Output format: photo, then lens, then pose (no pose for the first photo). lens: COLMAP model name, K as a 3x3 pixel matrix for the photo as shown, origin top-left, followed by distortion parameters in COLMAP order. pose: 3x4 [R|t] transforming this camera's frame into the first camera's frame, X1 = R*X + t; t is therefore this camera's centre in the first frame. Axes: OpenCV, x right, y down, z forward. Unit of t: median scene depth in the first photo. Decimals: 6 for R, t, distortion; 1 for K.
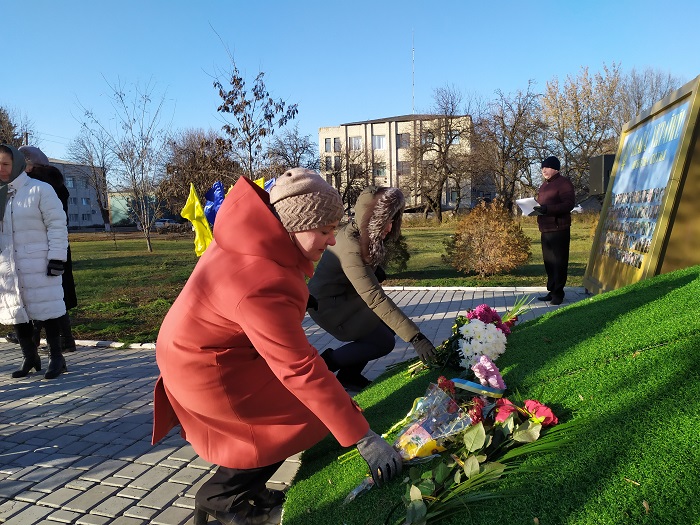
lens RADIAL K [[527.5, 0, 350.0], [0, 527.5, 262.5], [0, 0, 1]] dist [0.171431, -0.277768]
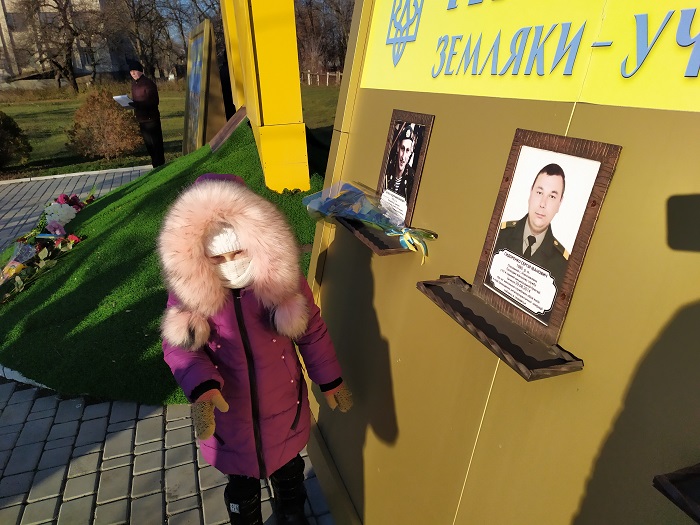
lens RADIAL K [[566.7, 0, 350.0], [0, 566.7, 262.5], [0, 0, 1]] dist [0.034916, 0.000461]
pose [[0.835850, -0.201366, 0.510692, 0.003881], [0.076977, 0.964095, 0.254156, -0.010515], [-0.543534, -0.173125, 0.821340, -0.108551]]
